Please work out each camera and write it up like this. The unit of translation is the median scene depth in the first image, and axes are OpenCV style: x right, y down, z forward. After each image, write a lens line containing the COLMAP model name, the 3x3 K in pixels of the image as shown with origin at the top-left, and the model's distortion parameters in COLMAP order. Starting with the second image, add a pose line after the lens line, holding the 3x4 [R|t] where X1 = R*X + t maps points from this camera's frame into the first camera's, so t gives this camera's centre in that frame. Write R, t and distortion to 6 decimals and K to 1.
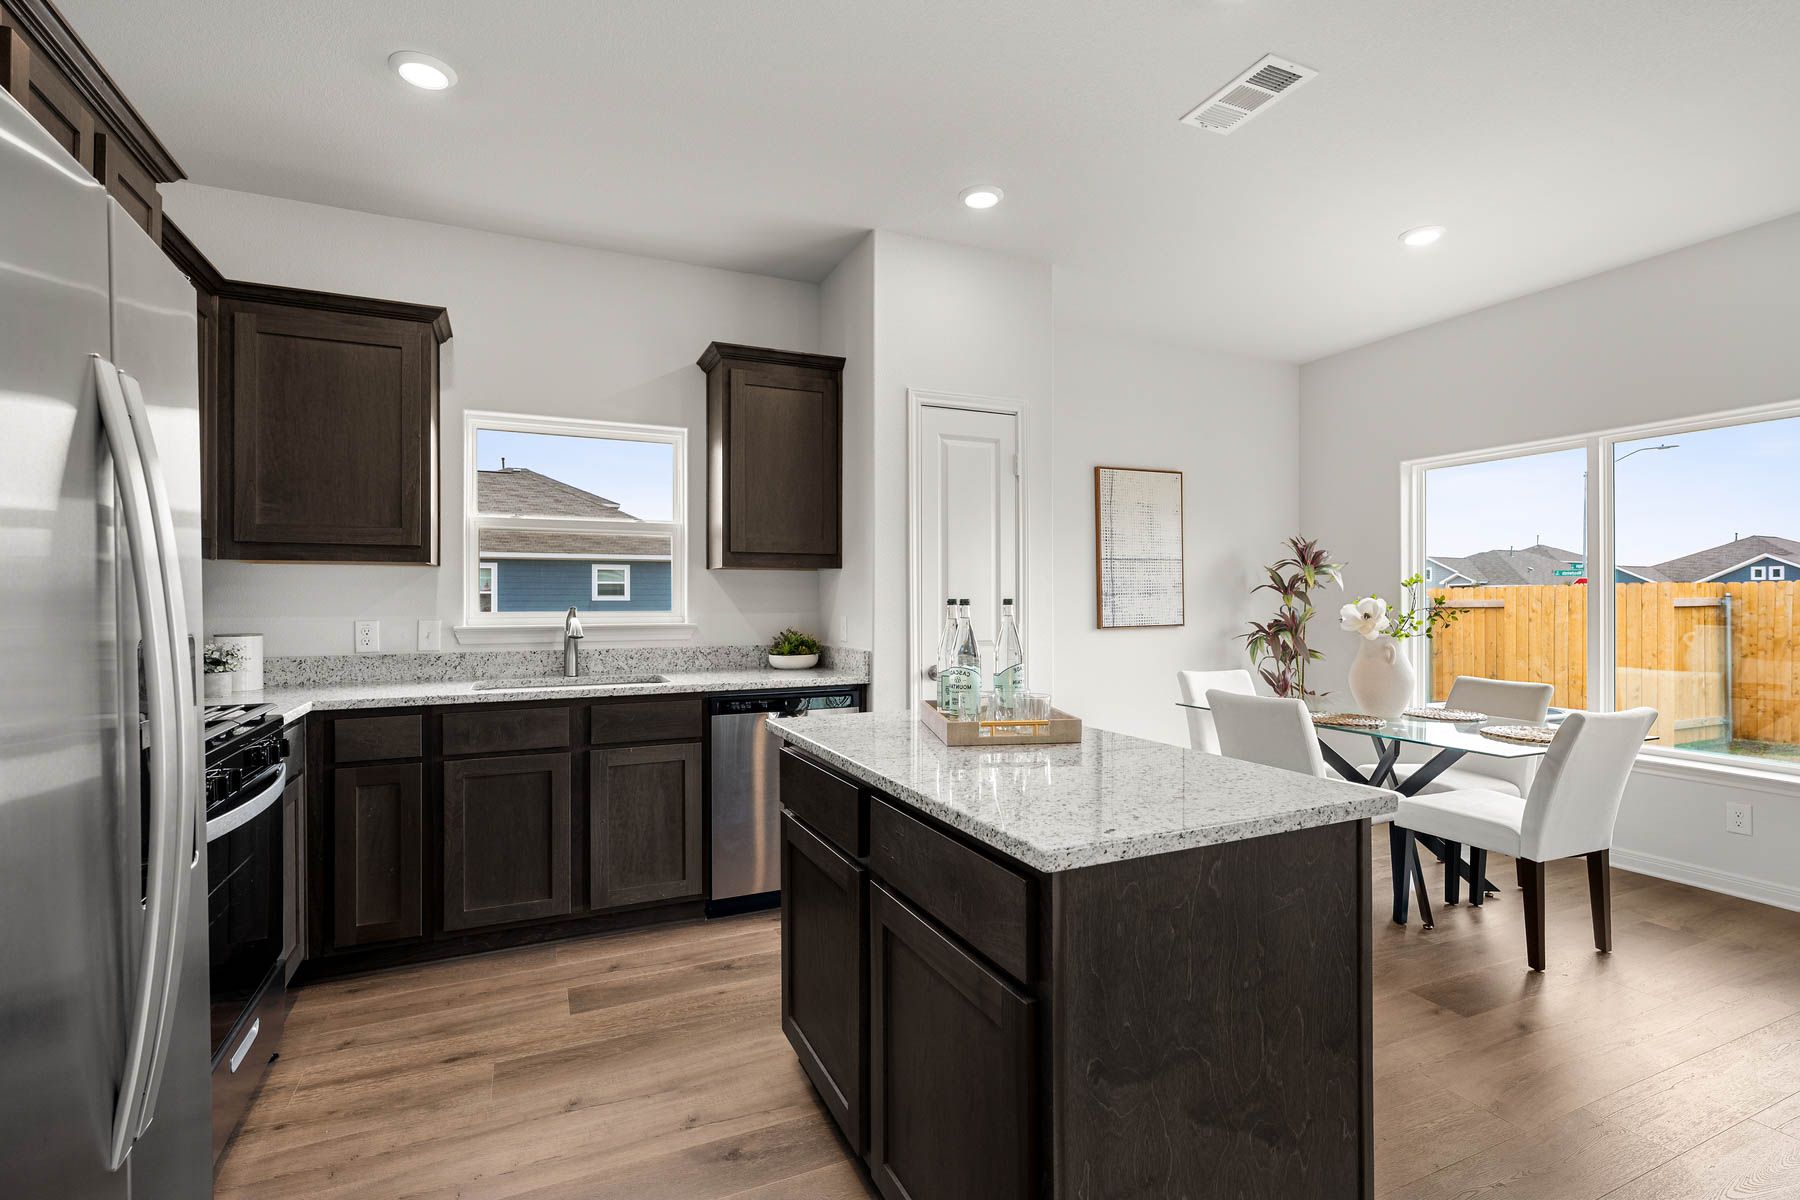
lens RADIAL K [[841.9, 0, 910.7], [0, 841.9, 598.2], [0, 0, 1]] dist [-0.001177, 0.000062]
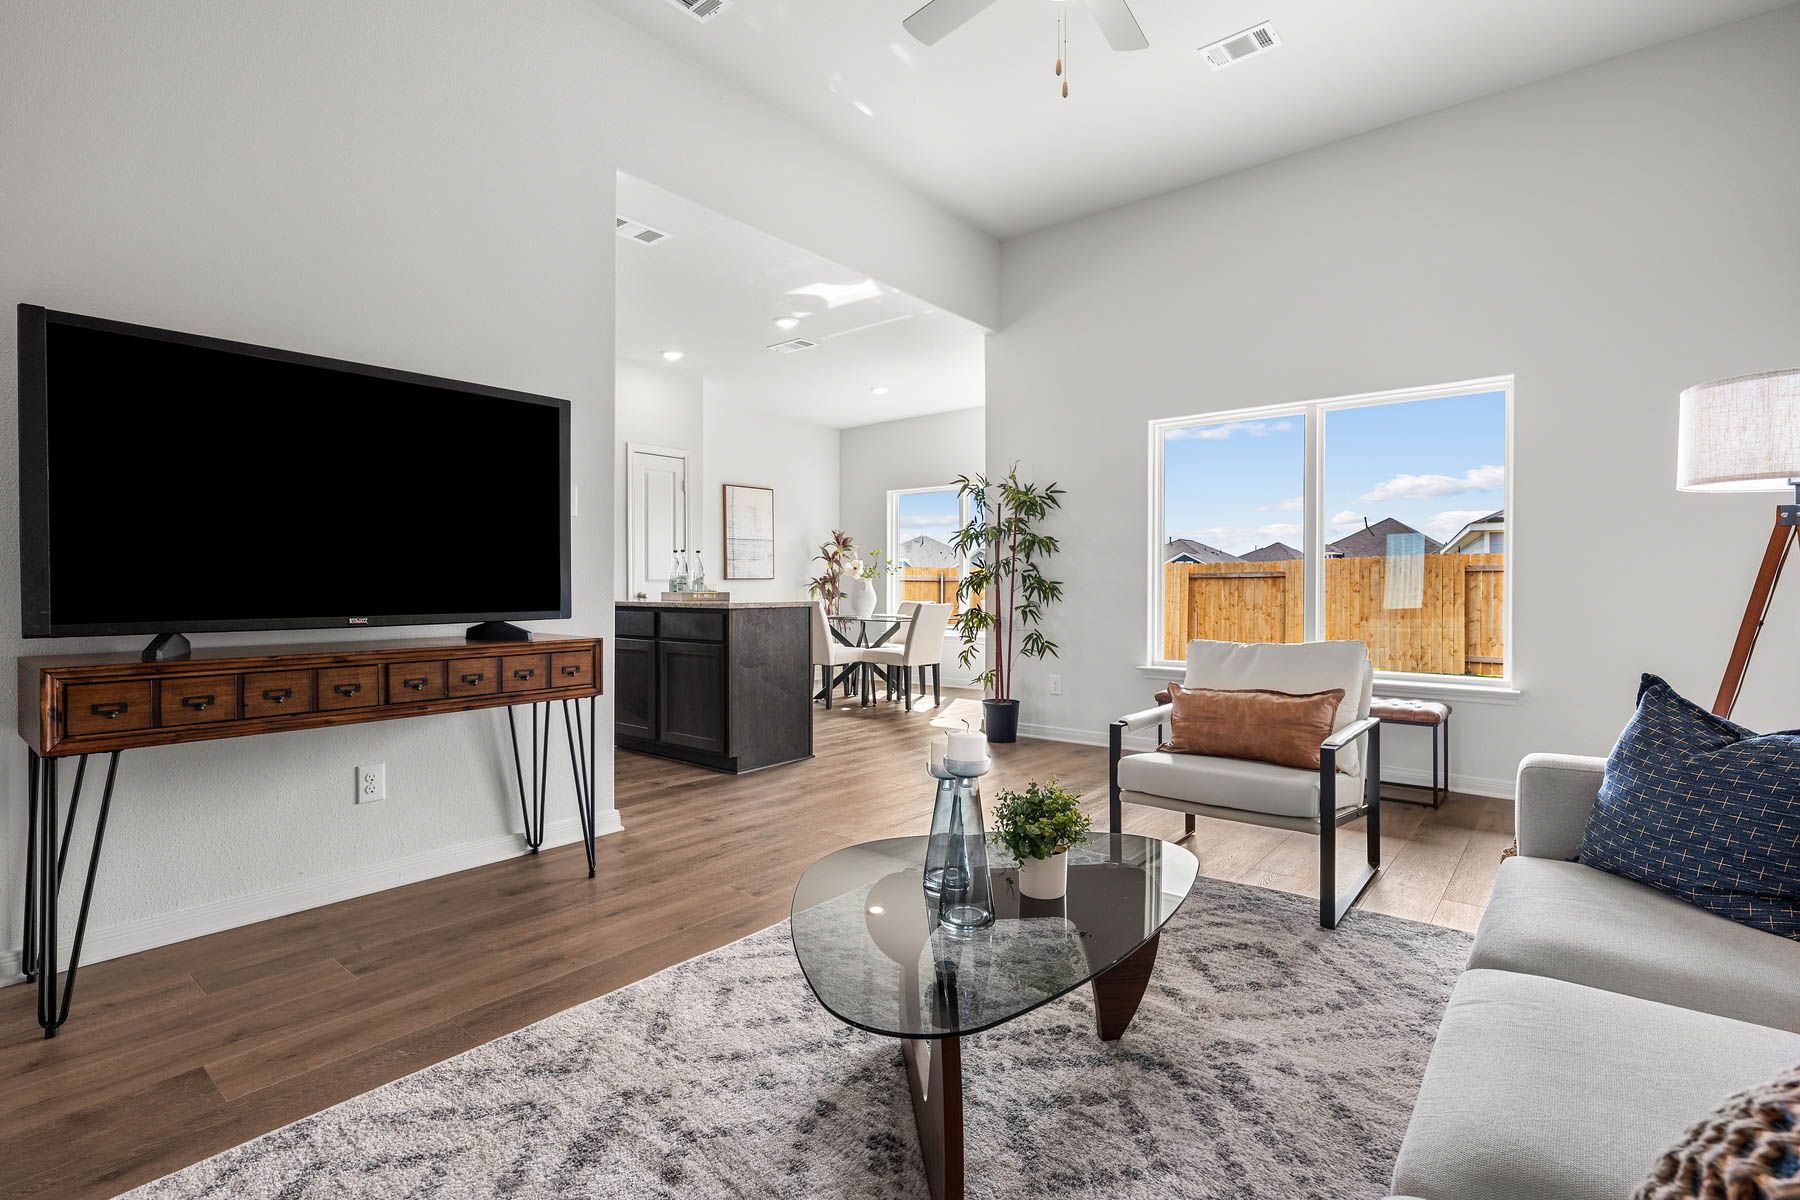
lens RADIAL K [[841.9, 0, 910.7], [0, 841.9, 598.2], [0, 0, 1]] dist [-0.001177, 0.000062]
pose [[0.896333, -0.001992, 0.443378, -0.275744], [-0.005246, 0.999872, 0.015097, 0.065372], [-0.443351, -0.015858, 0.896208, -0.981071]]
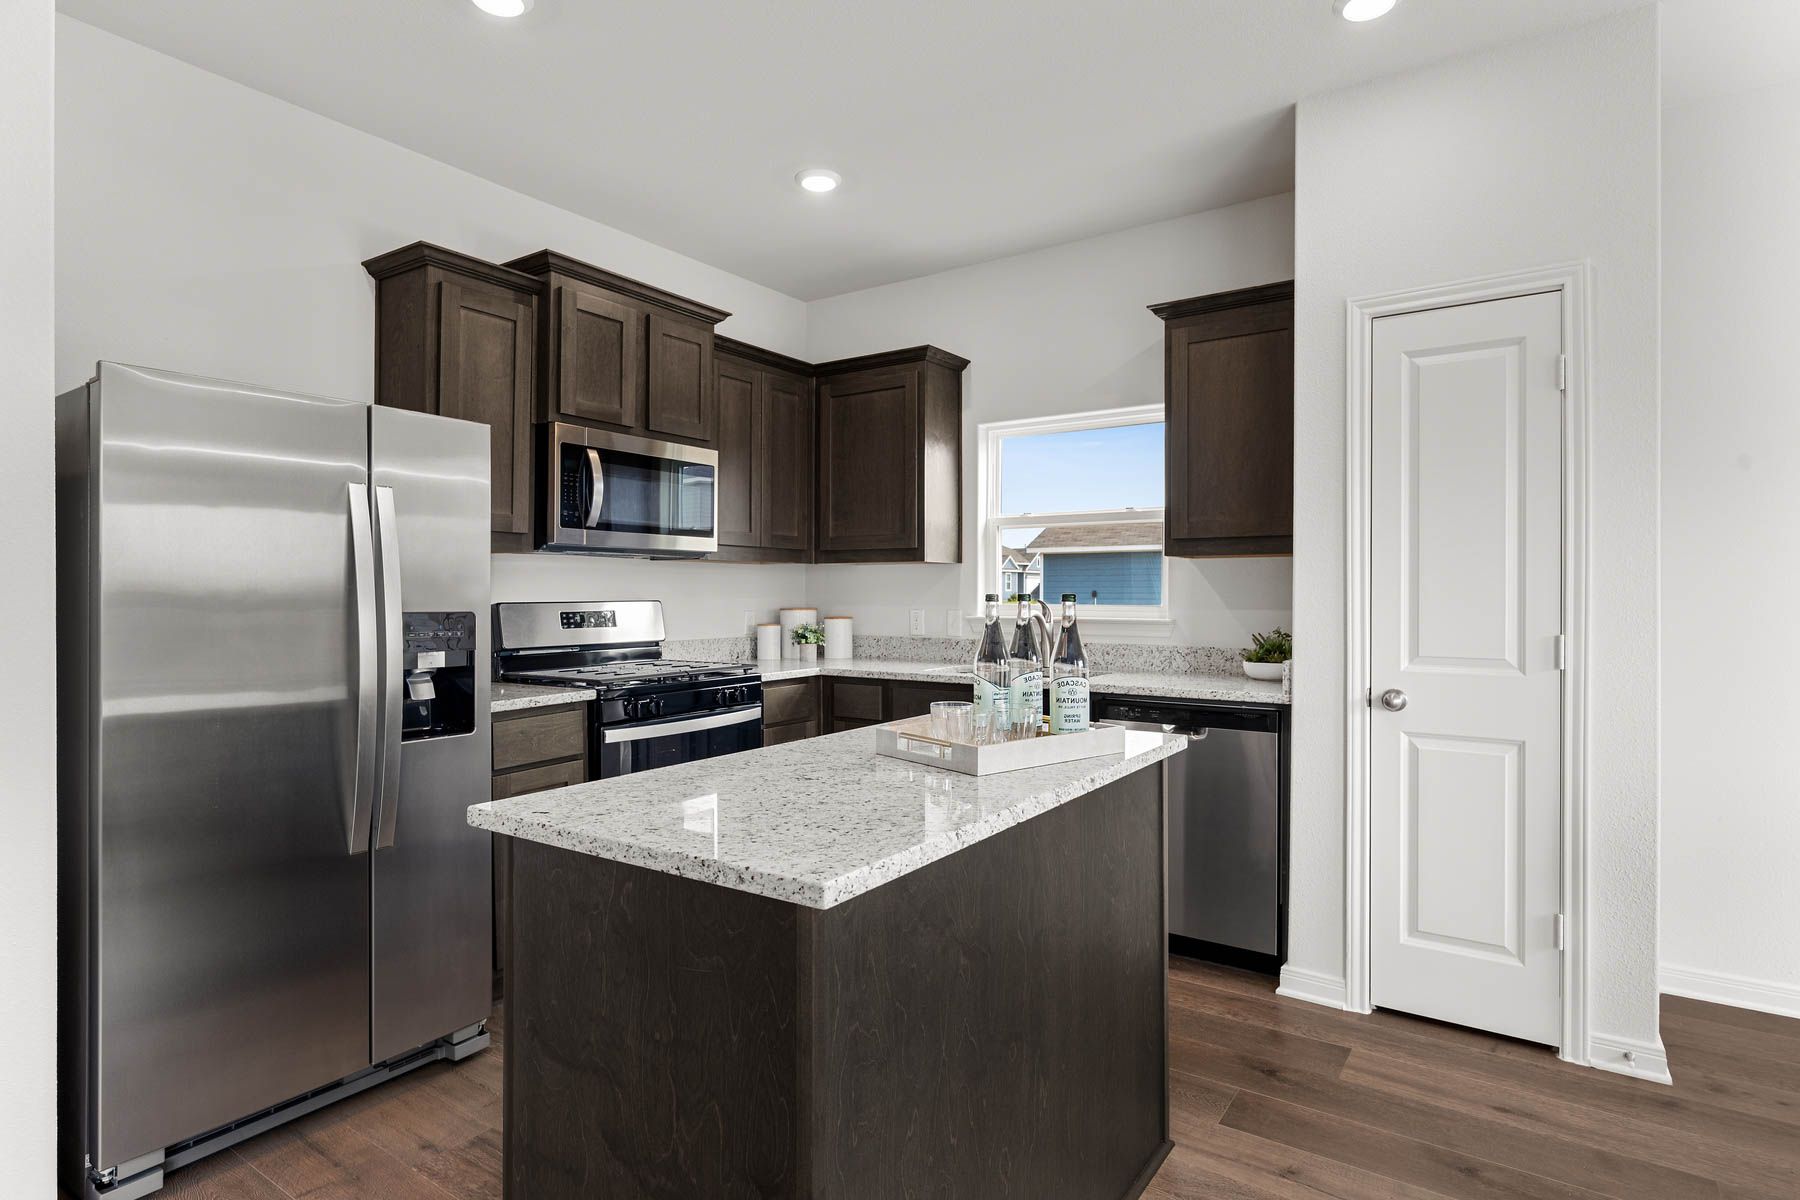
lens RADIAL K [[938.5, 0, 900.0], [0, 938.5, 600.0], [0, 0, 1]] dist [-0.001468, 0.000113]
pose [[0.509002, 0.008983, -0.860718, 0.511431], [-0.000281, 0.999947, 0.010271, -0.001366], [0.860765, -0.004986, 0.508978, 0.271749]]
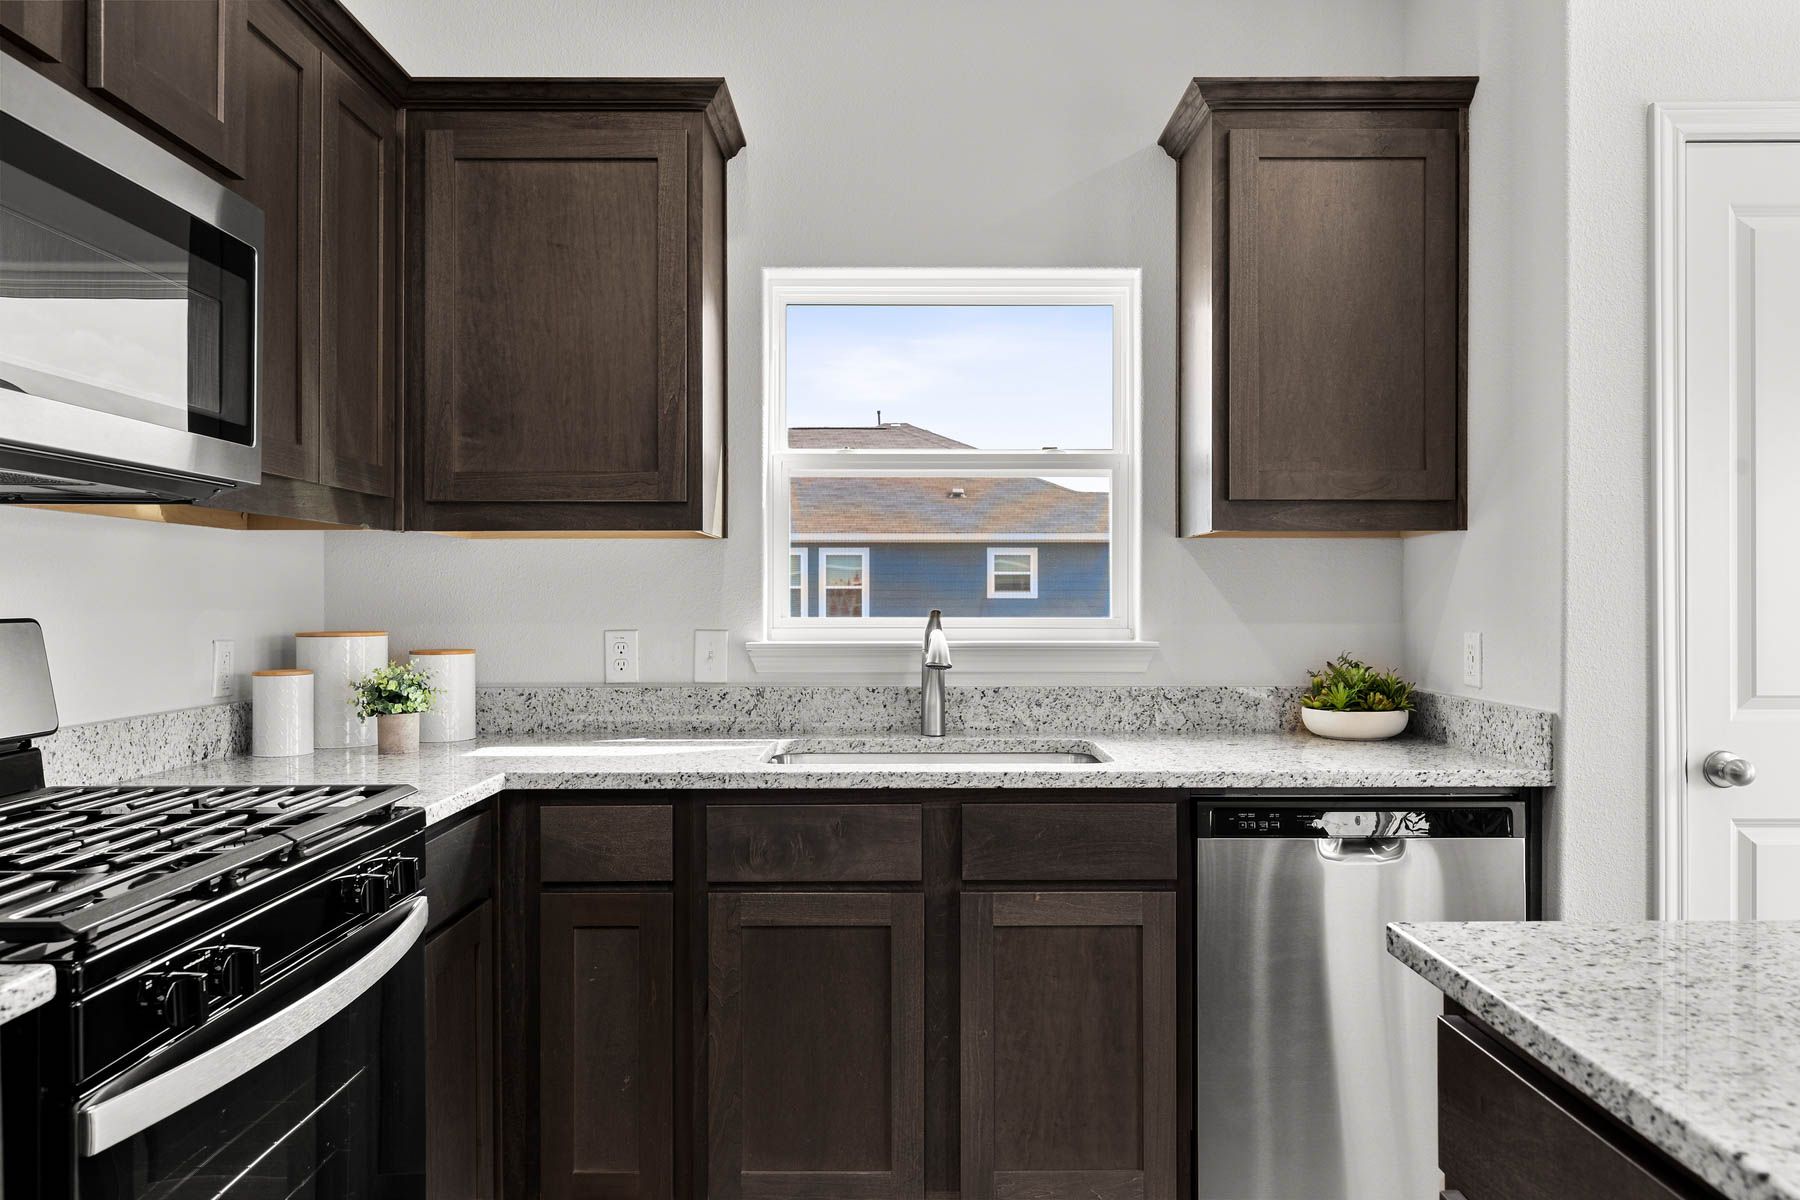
lens RADIAL K [[1199.5, 0, 907.2], [0, 1199.5, 598.2], [0, 0, 1]] dist [-0.006462, 0.001457]
pose [[0.908769, 0.001421, -0.417297, -0.096434], [-0.000389, 0.999997, 0.002558, 0.001217], [0.417299, -0.002162, 0.908767, 0.293798]]
